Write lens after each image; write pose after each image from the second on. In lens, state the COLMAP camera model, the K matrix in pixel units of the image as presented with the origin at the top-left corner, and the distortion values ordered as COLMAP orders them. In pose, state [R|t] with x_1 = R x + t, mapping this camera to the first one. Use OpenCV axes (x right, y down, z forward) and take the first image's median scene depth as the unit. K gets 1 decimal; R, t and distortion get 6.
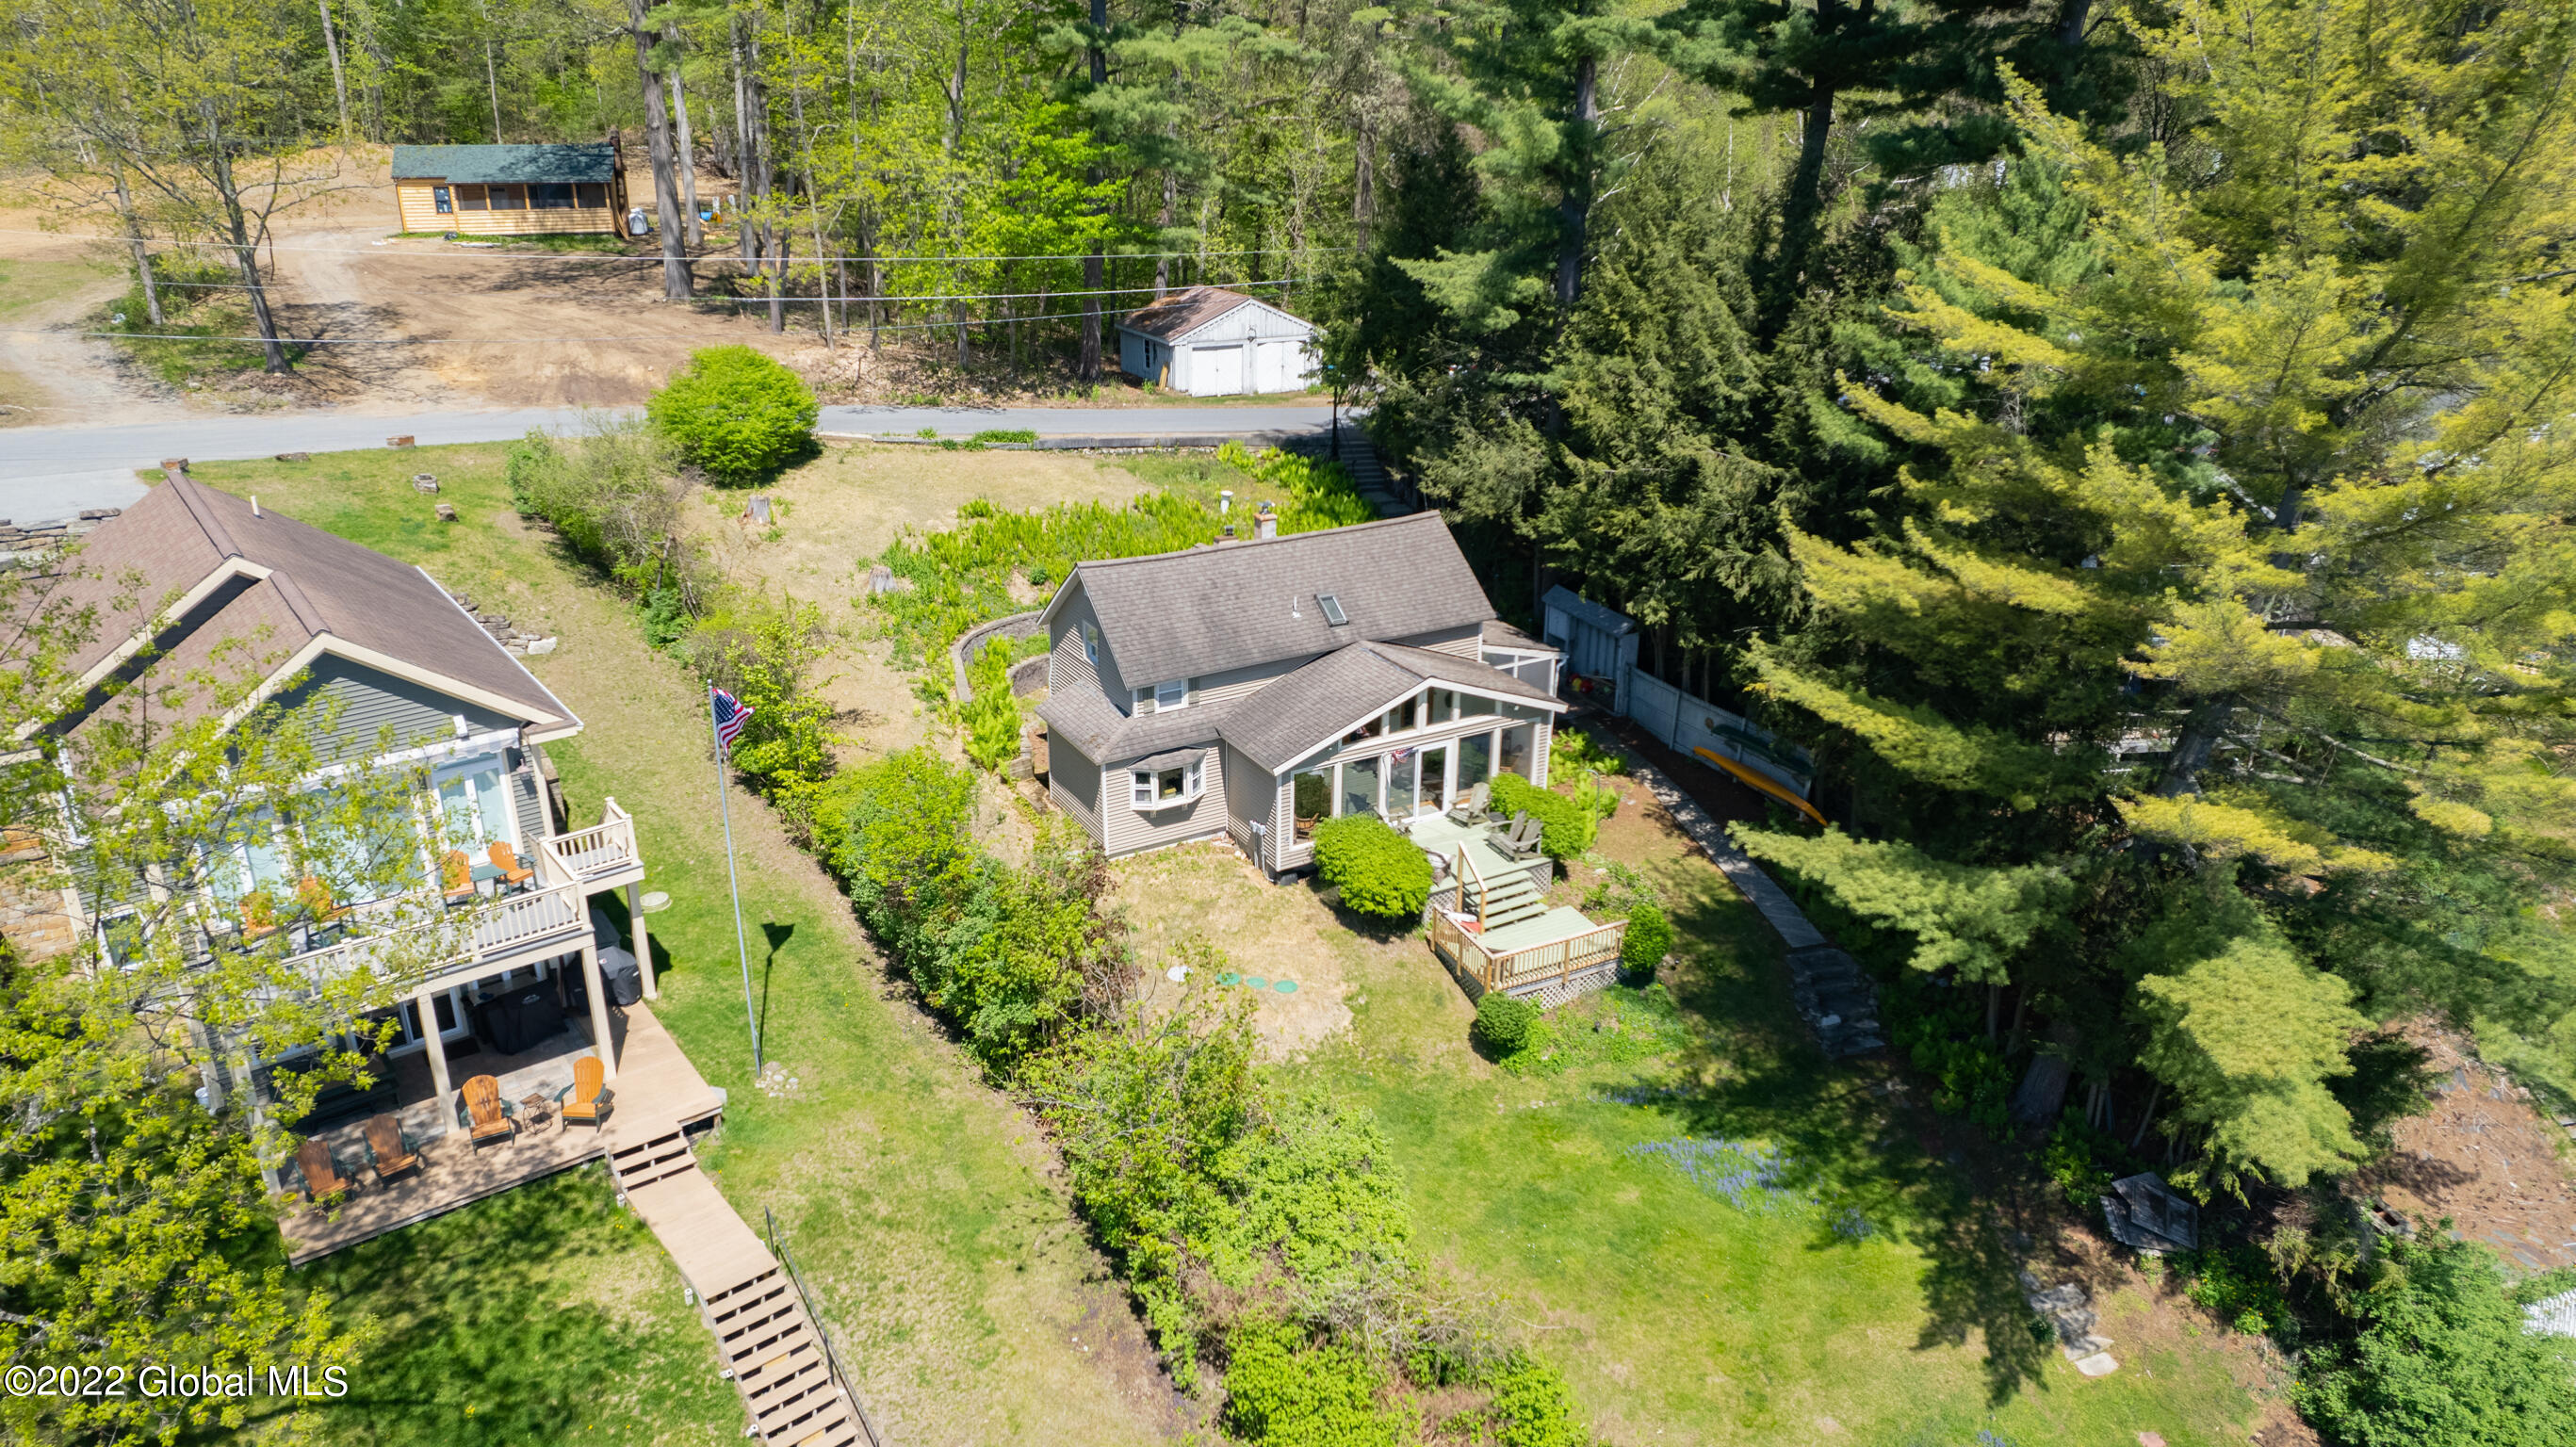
lens RADIAL K [[1644.3, 0, 1266.9], [0, 1644.3, 722.6], [0, 0, 1]] dist [-0.074652, 0.083747]
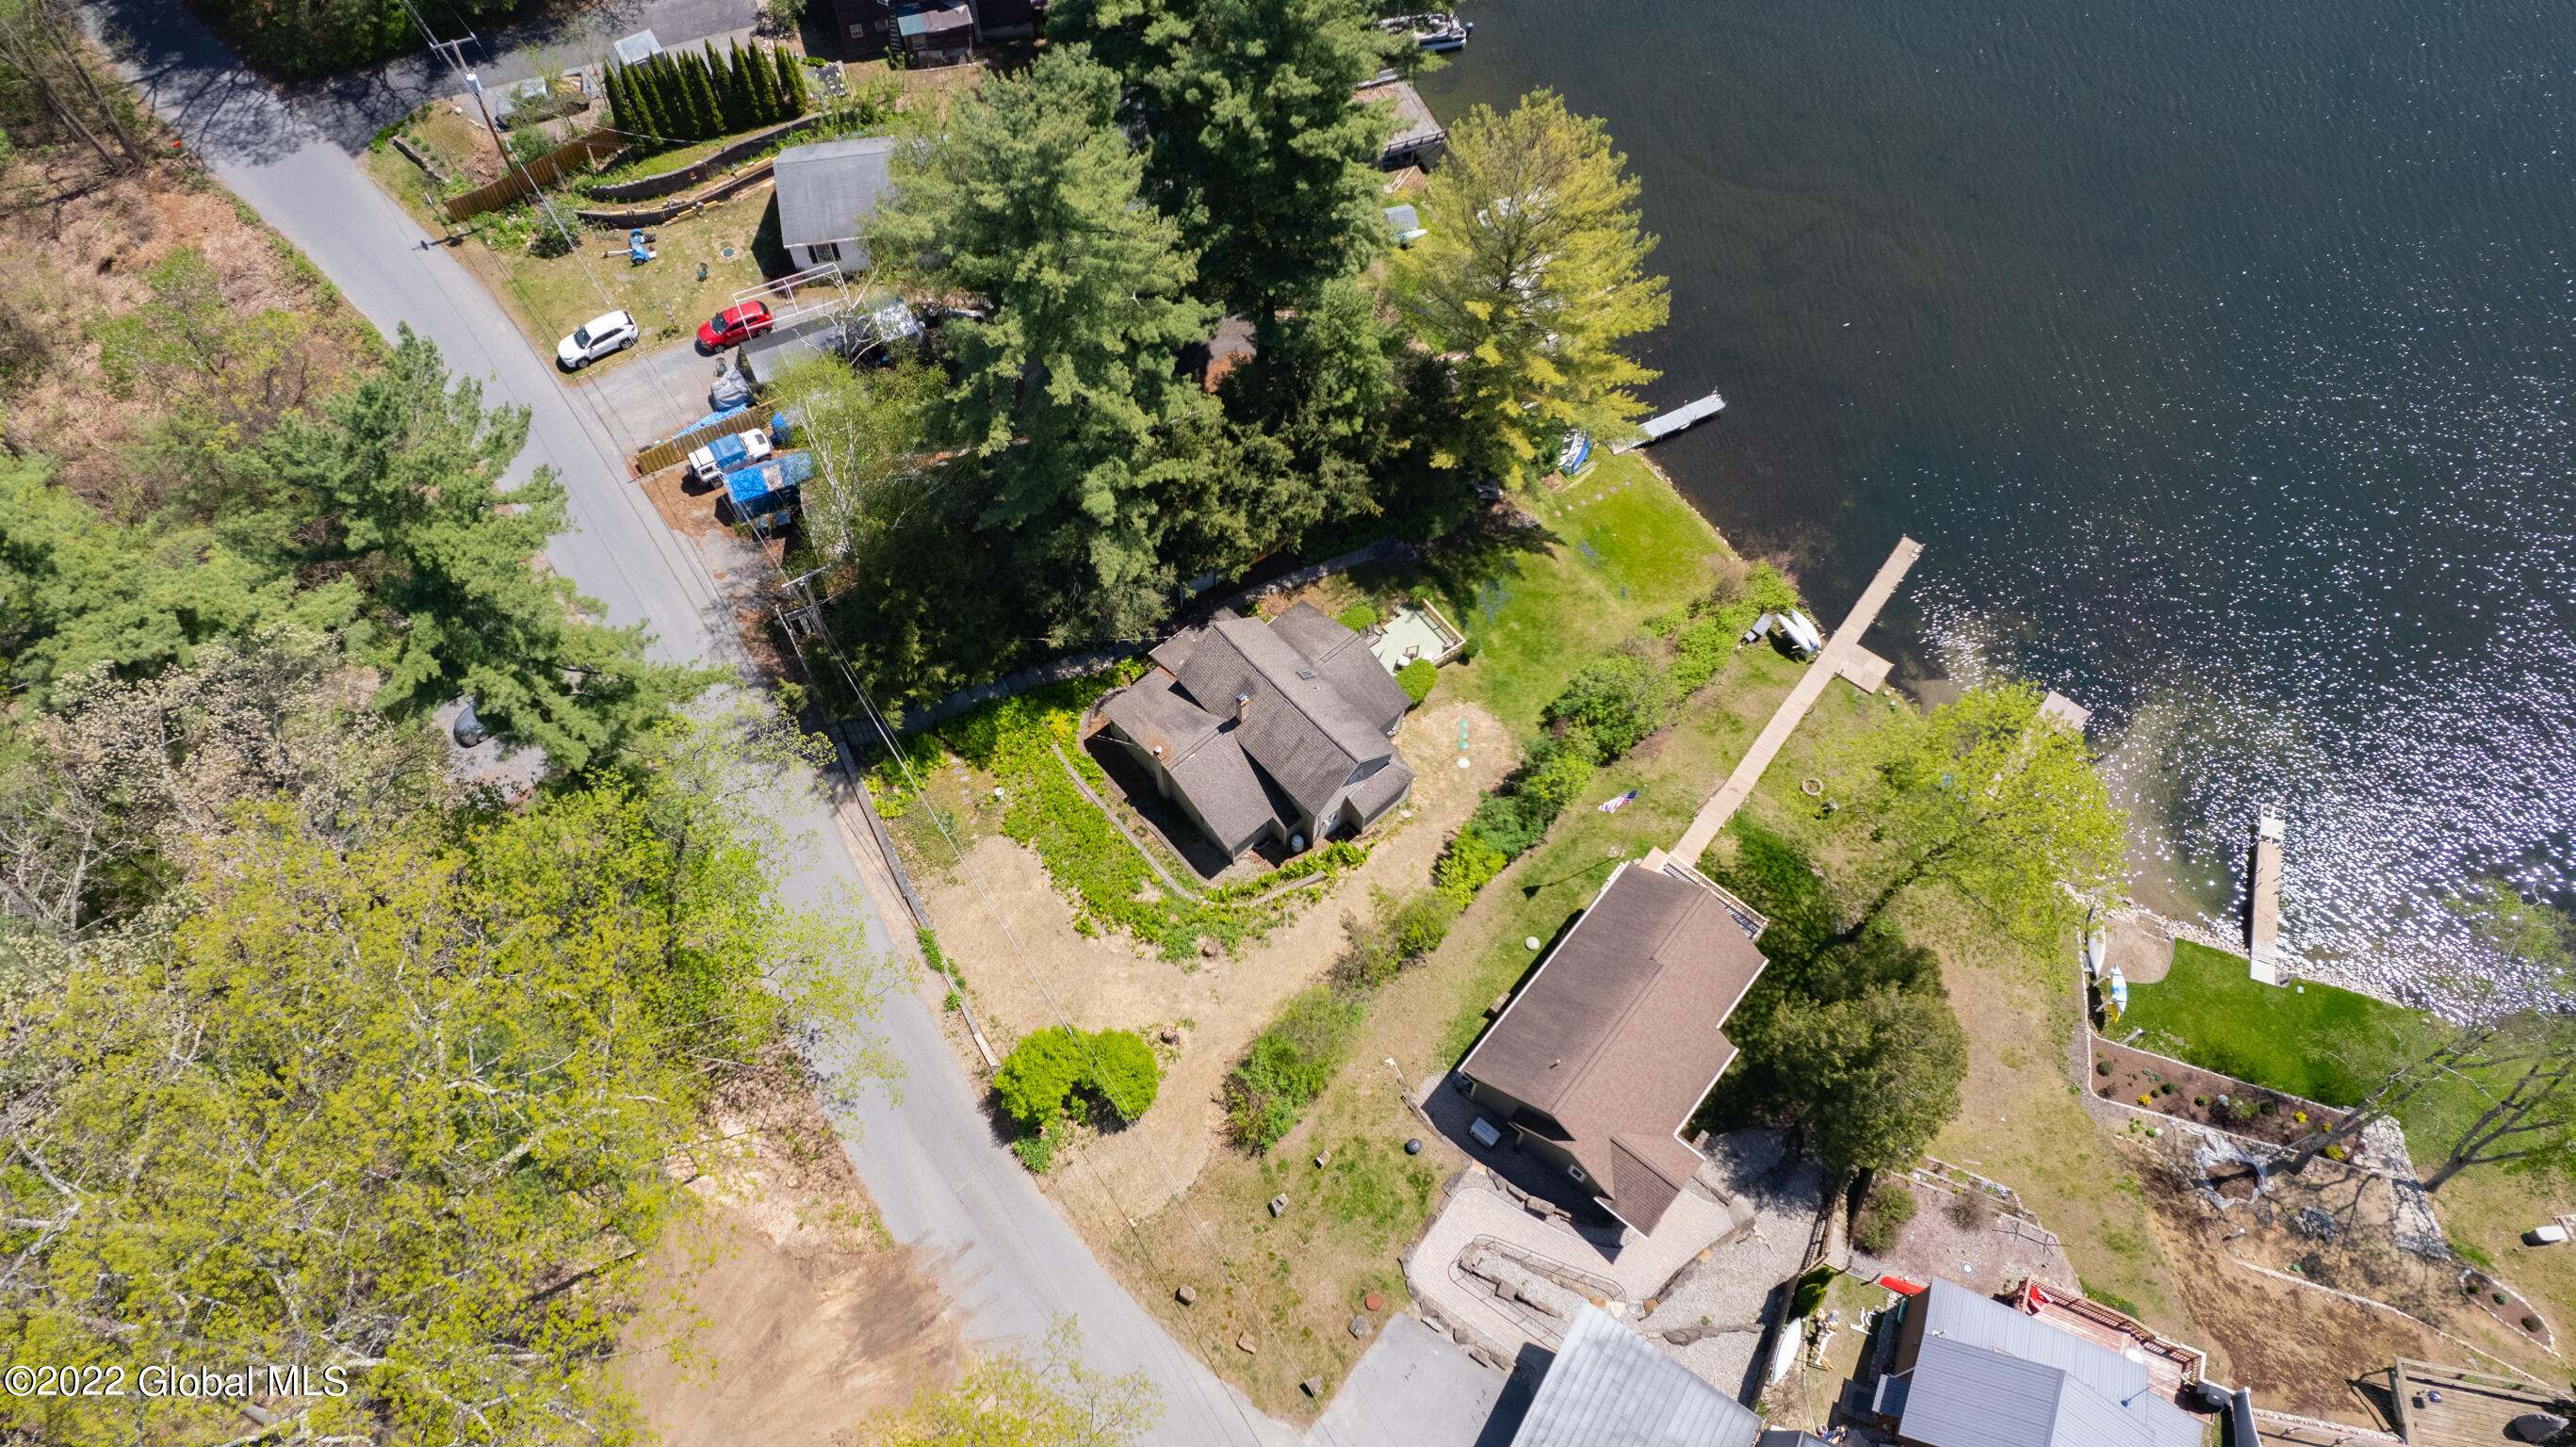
lens RADIAL K [[1666.8, 0, 1288.0], [0, 1666.8, 723.5], [0, 0, 1]] dist [-0.075070, 0.071108]
pose [[-0.208547, -0.847800, 0.487590, -1.035991], [0.349530, 0.401017, 0.846767, -1.844997], [-0.913421, 0.347017, 0.212700, 0.632712]]
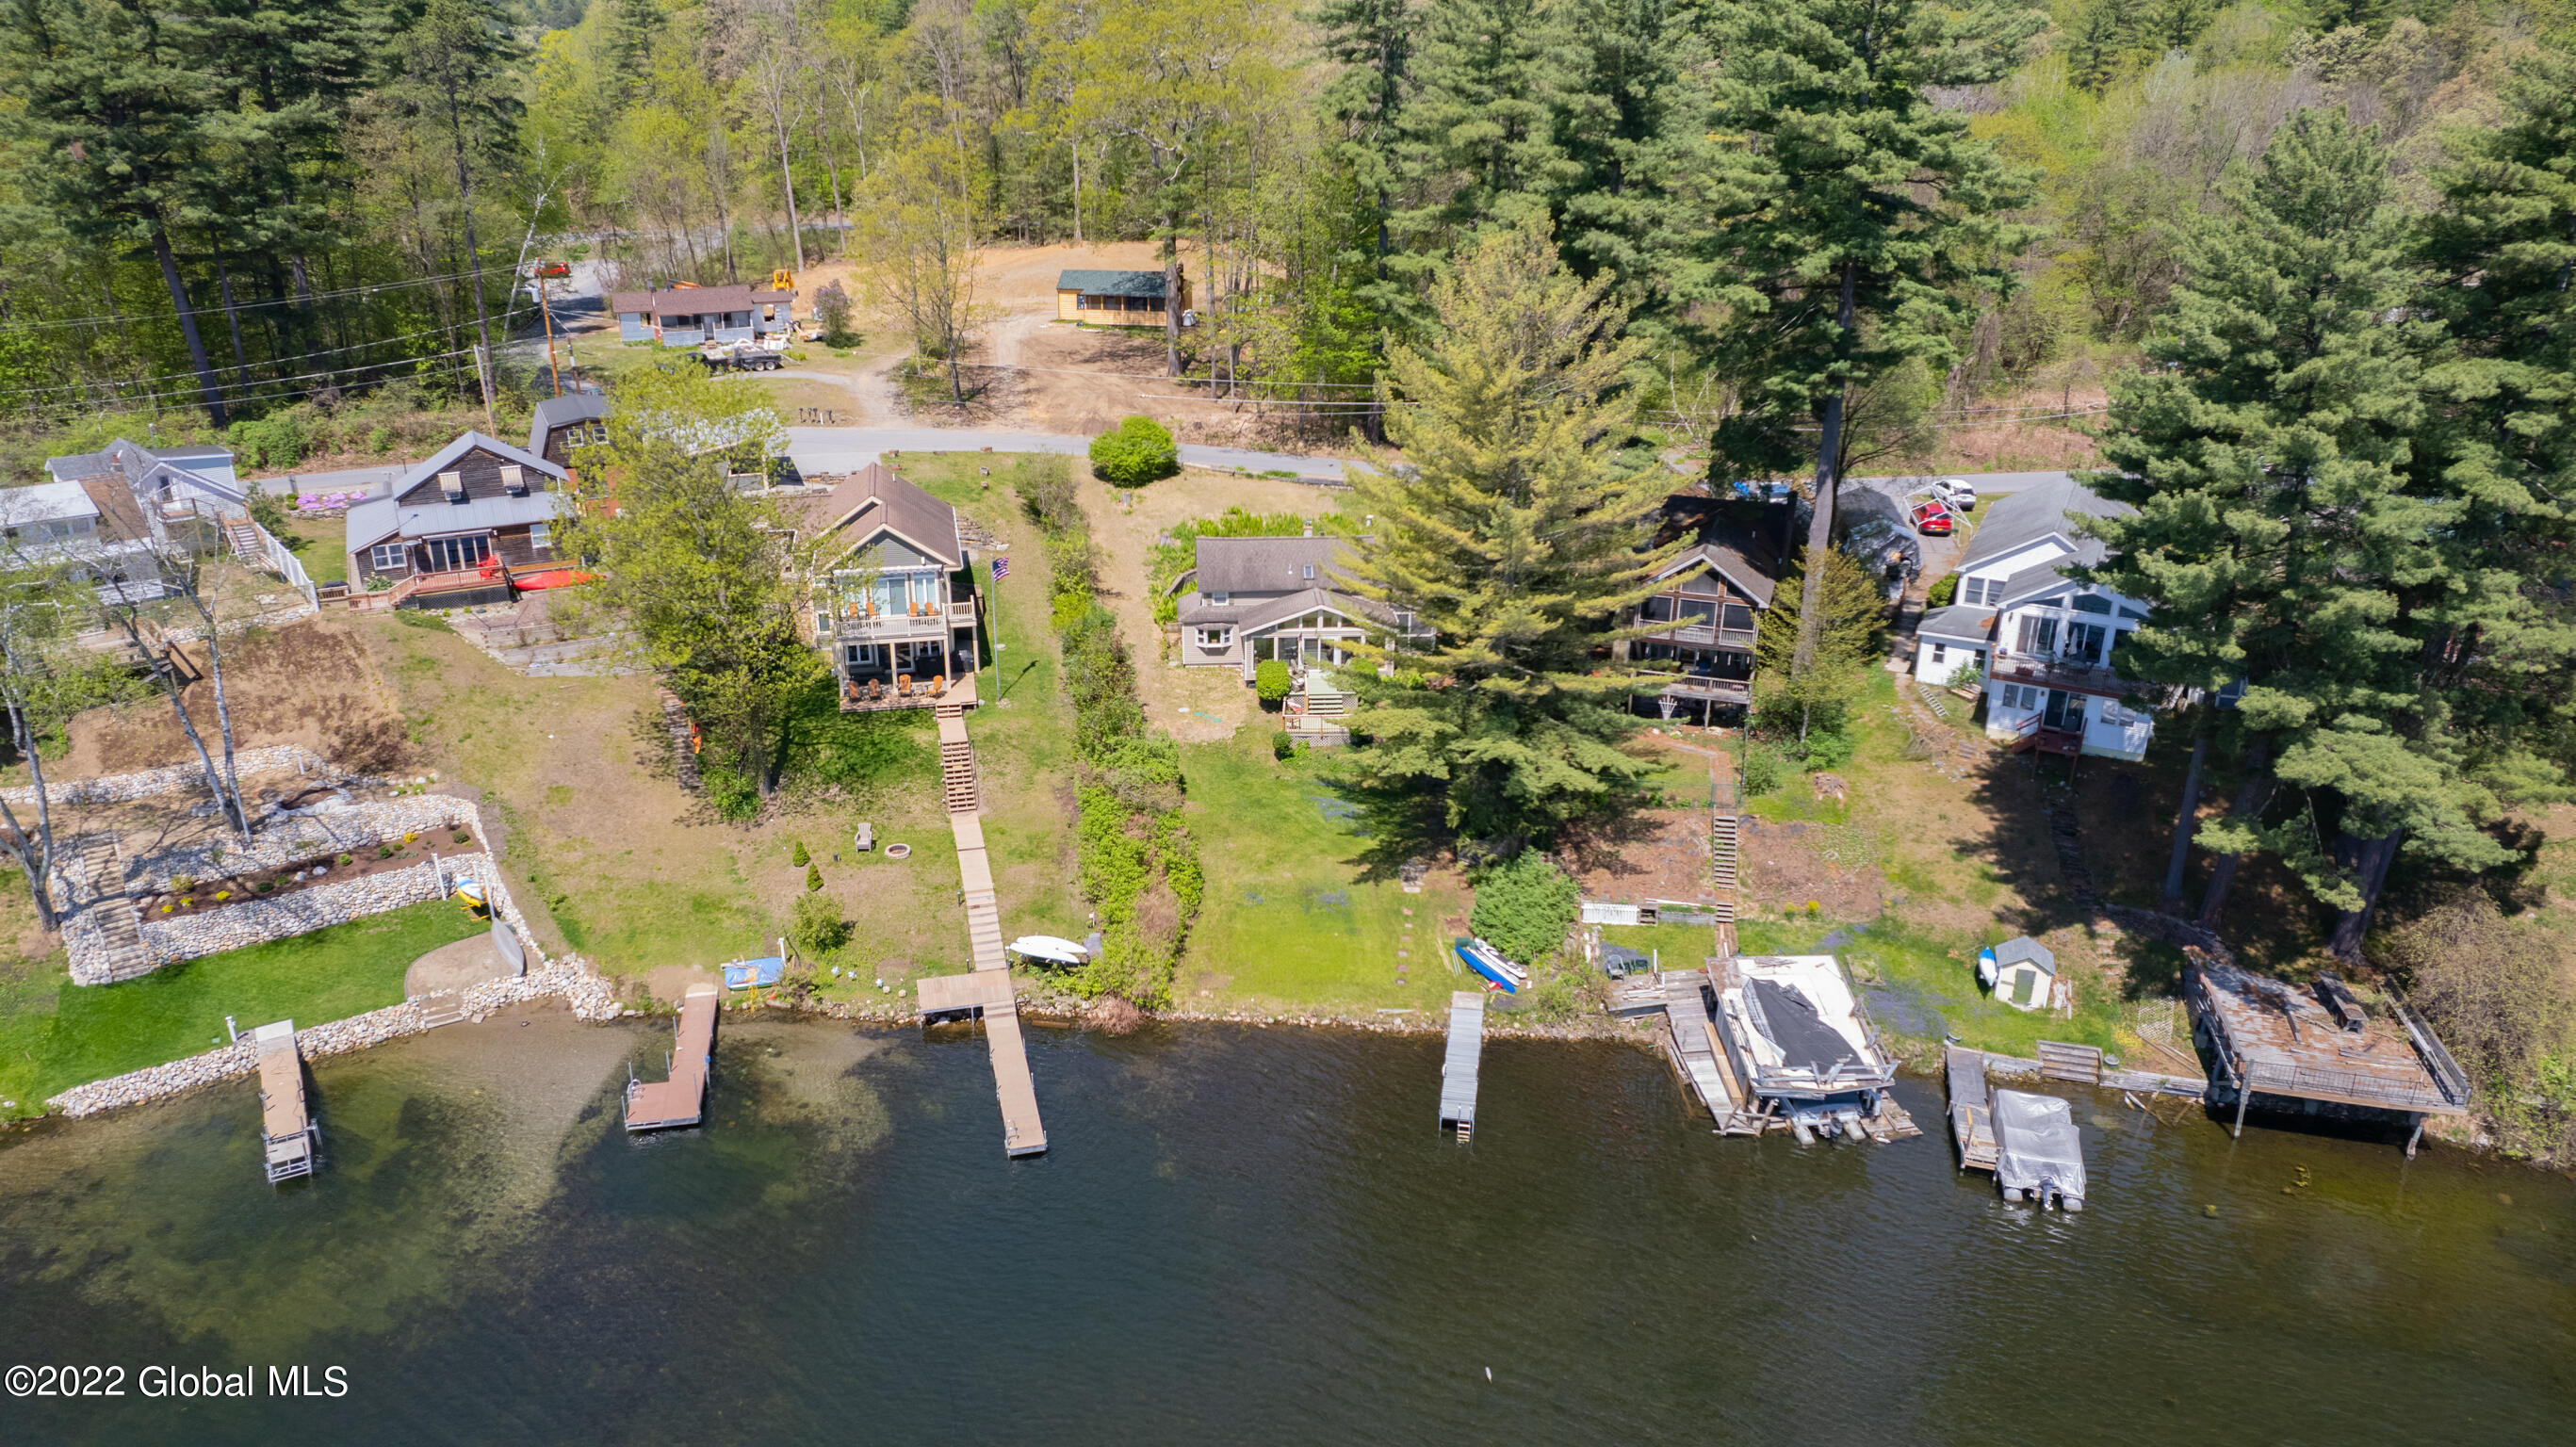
lens RADIAL K [[1644.3, 0, 1266.9], [0, 1644.3, 722.6], [0, 0, 1]] dist [-0.074652, 0.083747]
pose [[0.899045, 0.158560, -0.408139, 0.944077], [-0.159878, 0.986646, 0.031129, 0.070874], [0.407625, 0.037266, 0.912389, -1.032905]]
